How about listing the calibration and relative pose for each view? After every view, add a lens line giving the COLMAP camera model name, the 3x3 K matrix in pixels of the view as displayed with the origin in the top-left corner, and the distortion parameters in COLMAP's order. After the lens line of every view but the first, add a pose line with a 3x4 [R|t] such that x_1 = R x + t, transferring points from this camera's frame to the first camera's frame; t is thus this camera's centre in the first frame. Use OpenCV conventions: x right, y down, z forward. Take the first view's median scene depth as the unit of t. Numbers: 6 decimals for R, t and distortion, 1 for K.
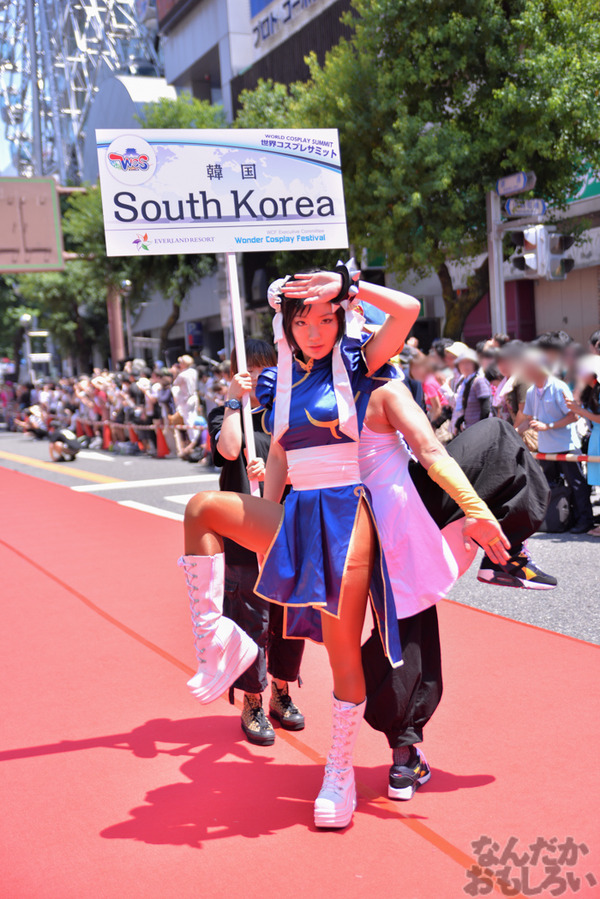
lens RADIAL K [[1036.2, 0, 300.0], [0, 1036.2, 449.5], [0, 0, 1]] dist [0.002057, 0.269243]
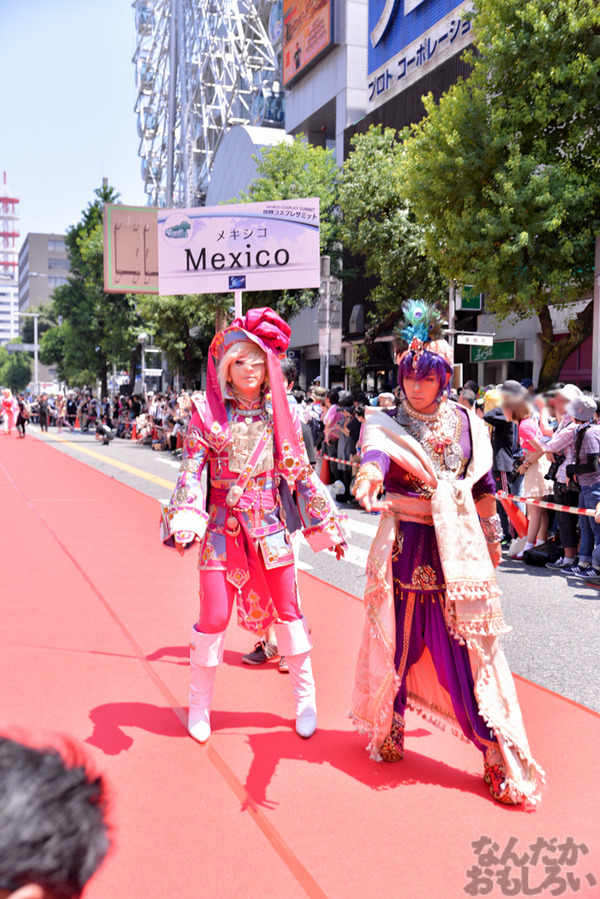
lens RADIAL K [[923.3, 0, 300.0], [0, 923.3, 449.5], [0, 0, 1]] dist [-0.001824, 0.057304]
pose [[0.993281, 0.077101, -0.086303, -0.008390], [-0.078765, 0.996764, -0.016038, -0.008814], [0.084787, 0.022728, 0.996140, 0.100148]]
